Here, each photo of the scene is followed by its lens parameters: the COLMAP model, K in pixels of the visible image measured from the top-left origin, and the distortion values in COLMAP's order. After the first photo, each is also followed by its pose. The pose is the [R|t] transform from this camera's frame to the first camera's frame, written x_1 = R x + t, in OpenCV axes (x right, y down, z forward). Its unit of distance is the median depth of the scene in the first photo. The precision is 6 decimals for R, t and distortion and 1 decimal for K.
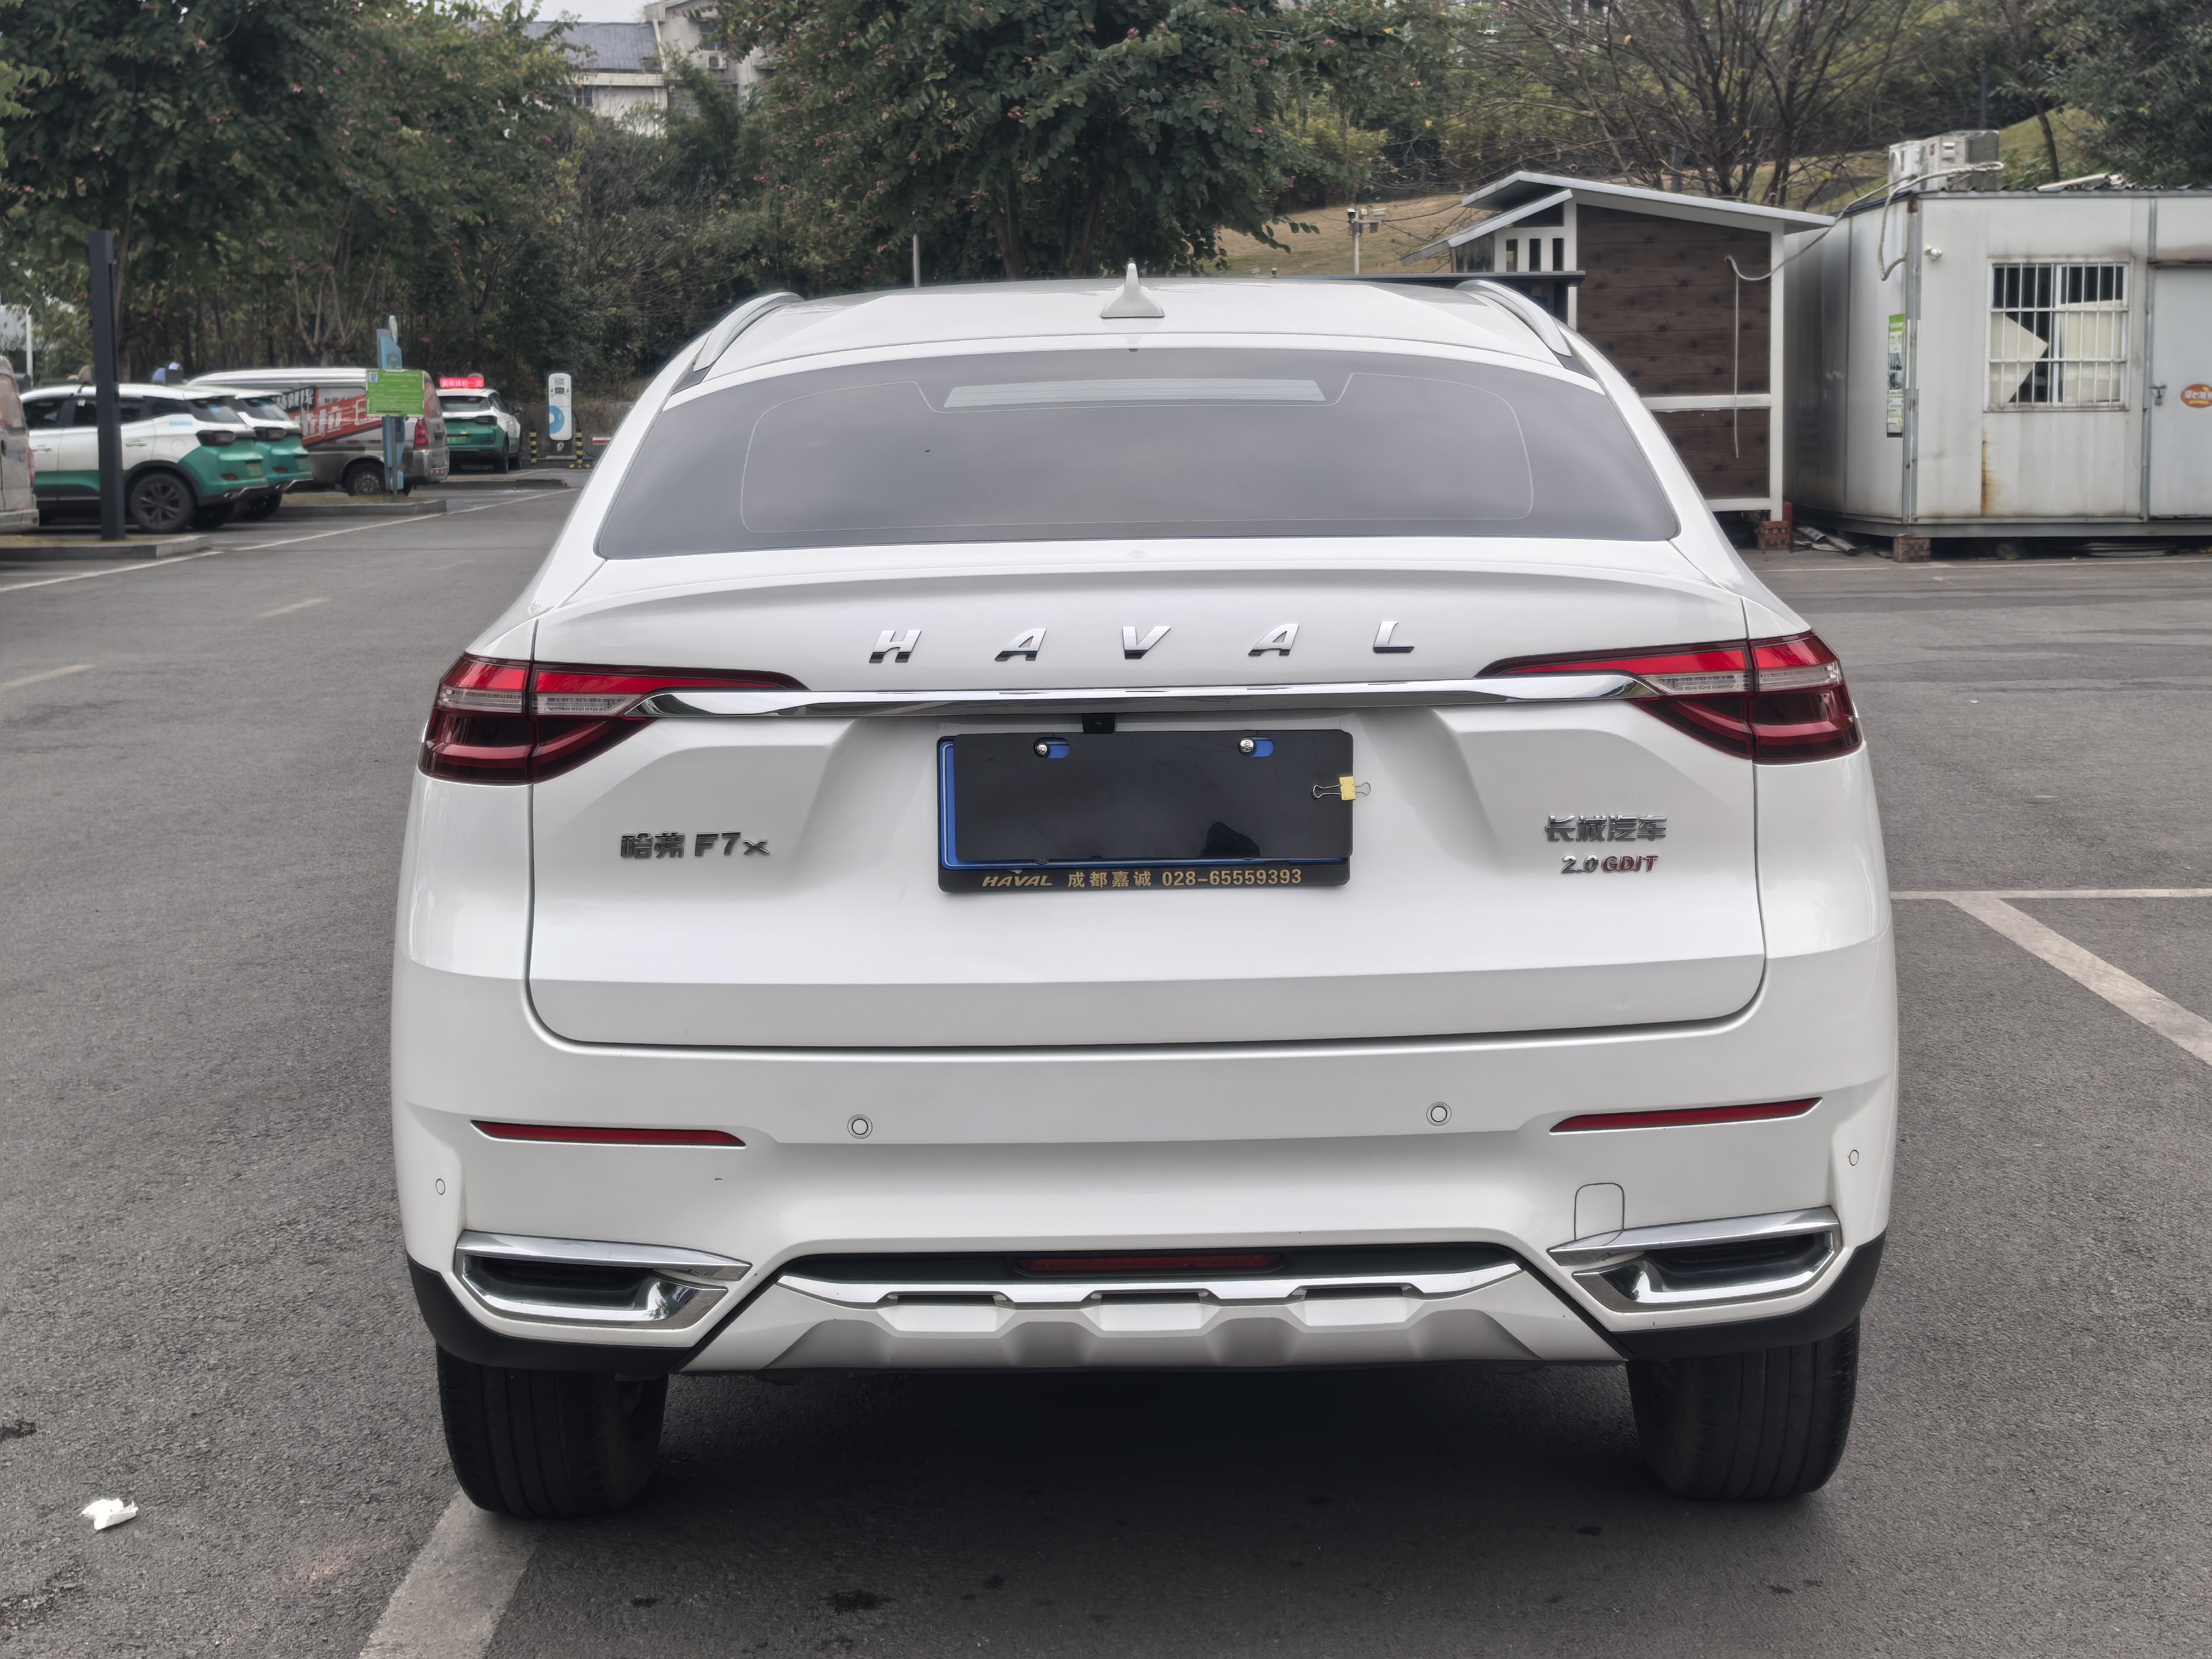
lens RADIAL K [[3682.1, 0, 1178.3], [0, 3682.1, 828.3], [0, 0, 1]] dist [0.091175, -0.058838]
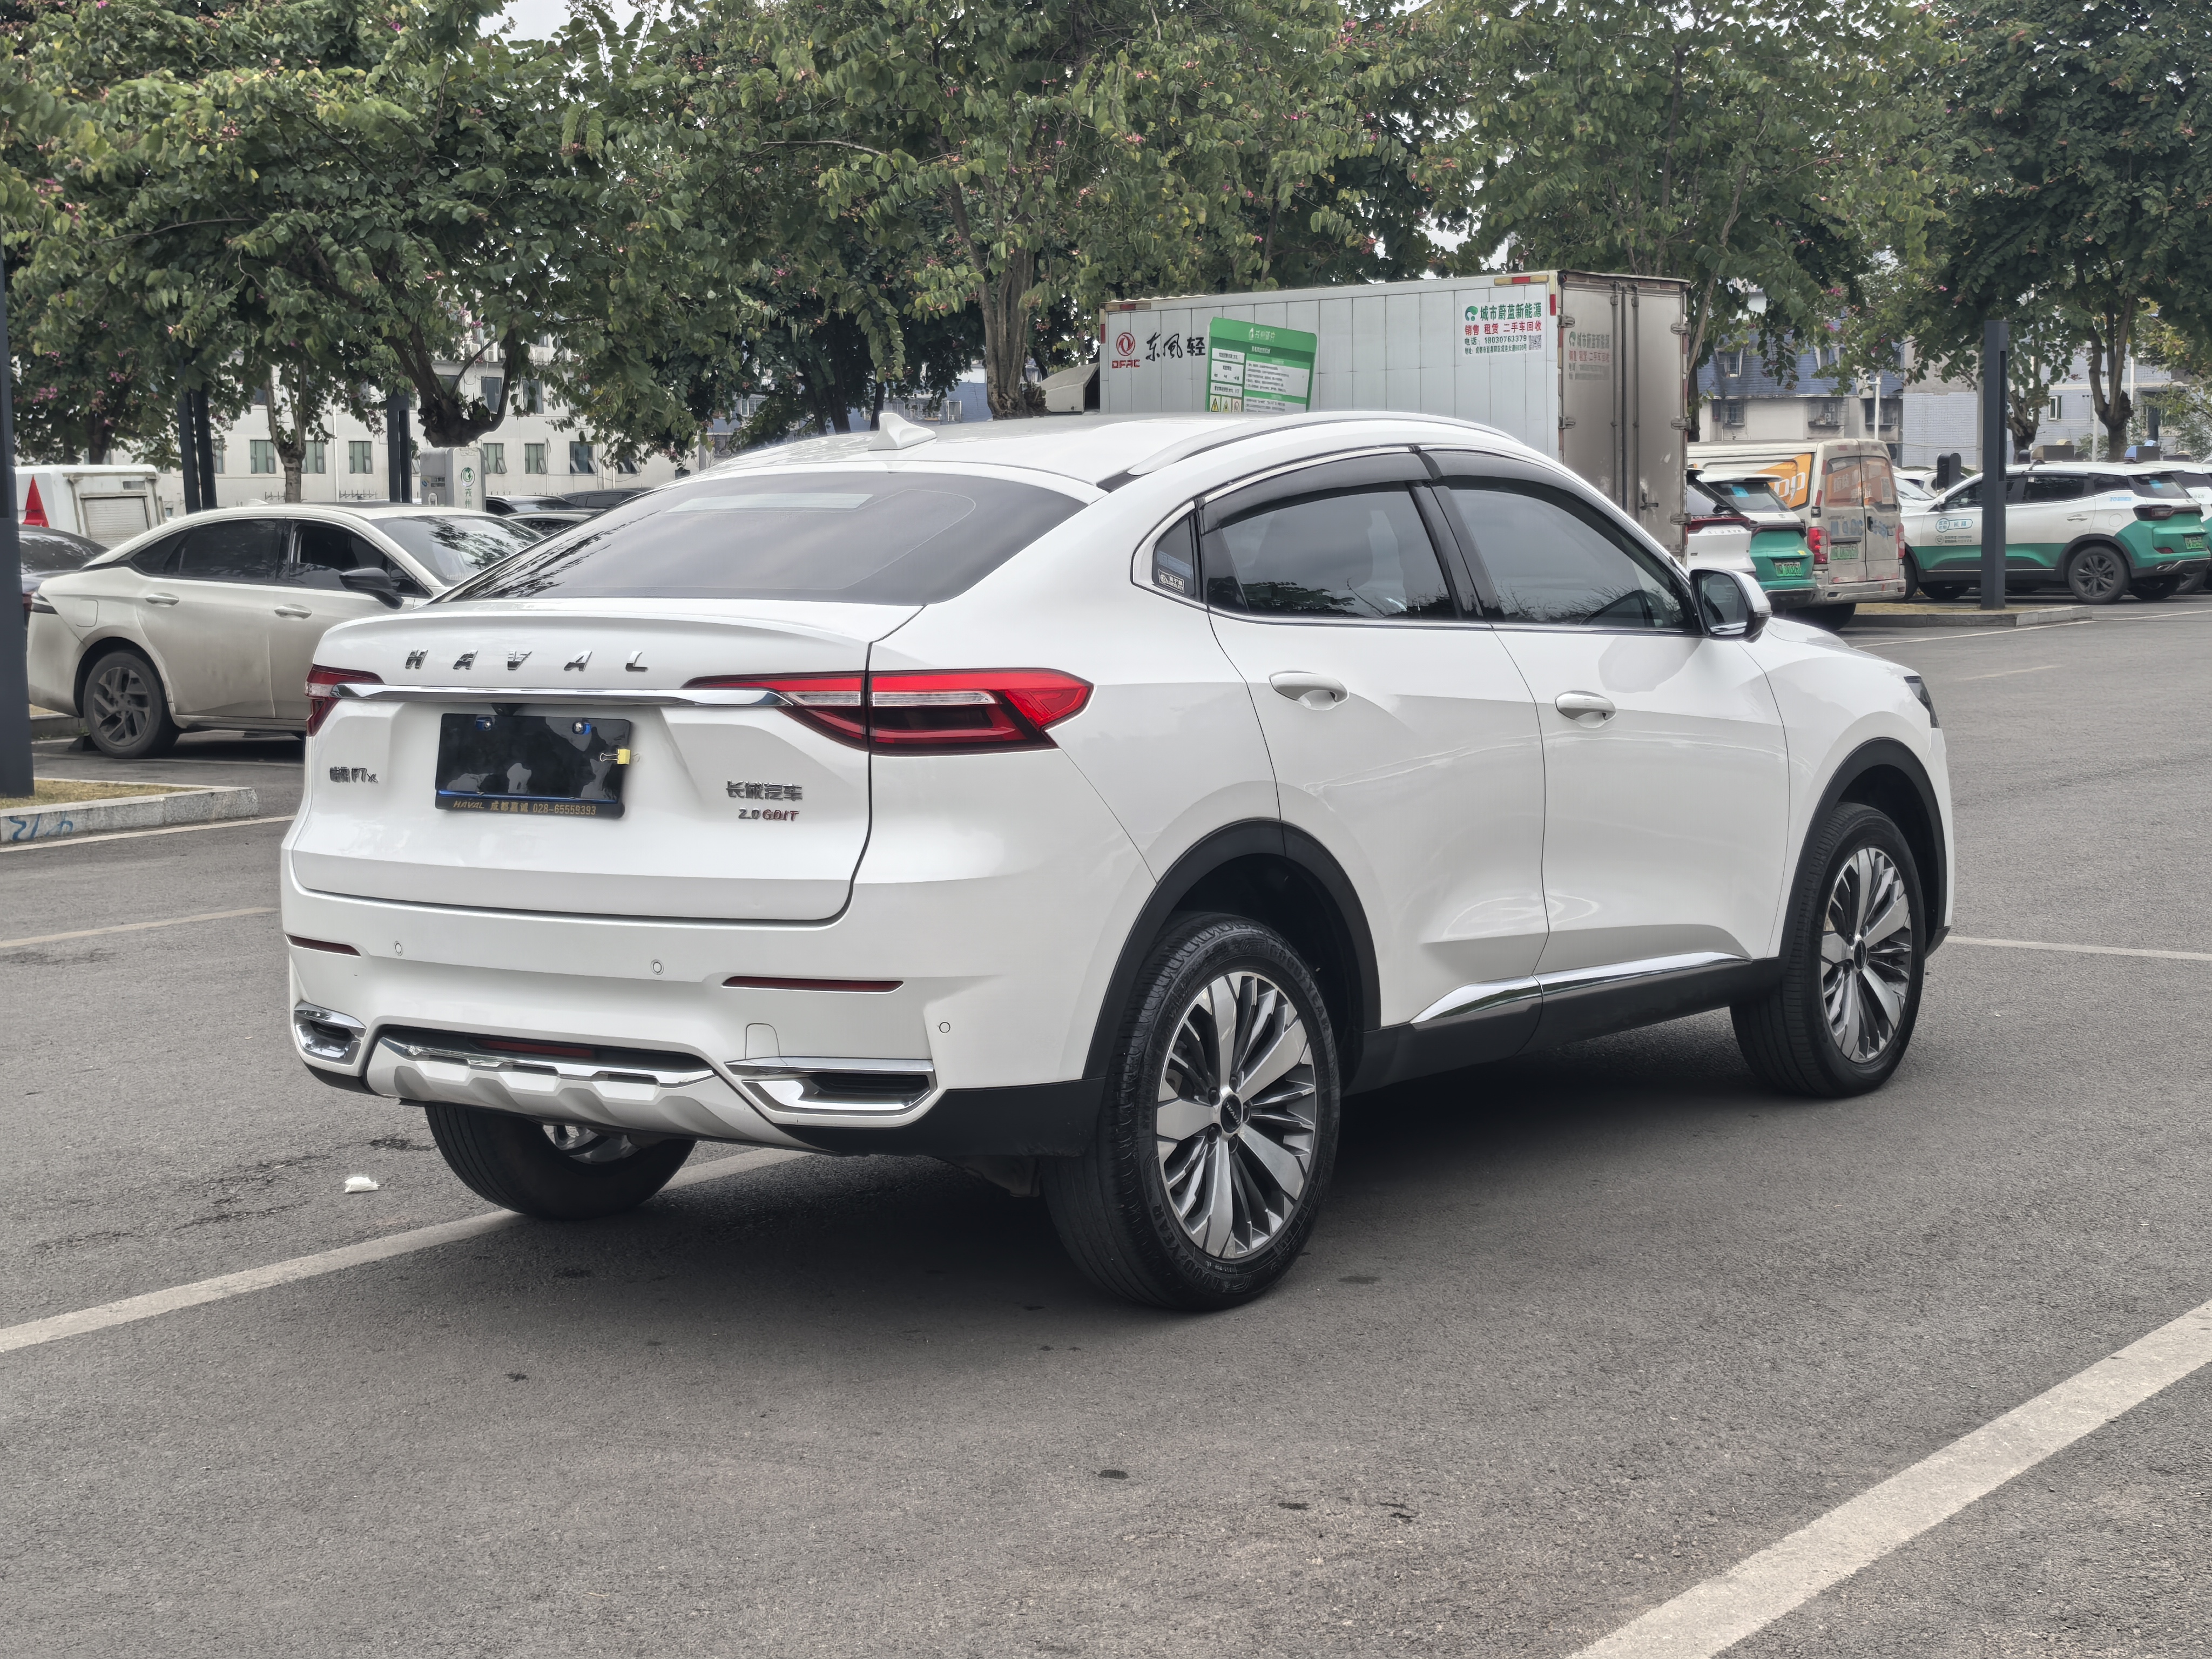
lens RADIAL K [[3731.3, 0, 1107.0], [0, 3731.3, 913.3], [0, 0, 1]] dist [0.074086, 0.084447]
pose [[0.797871, 0.065638, -0.599244, 0.172508], [-0.064034, 0.997659, 0.024020, 0.000660], [0.599418, 0.019207, 0.800206, -0.022720]]
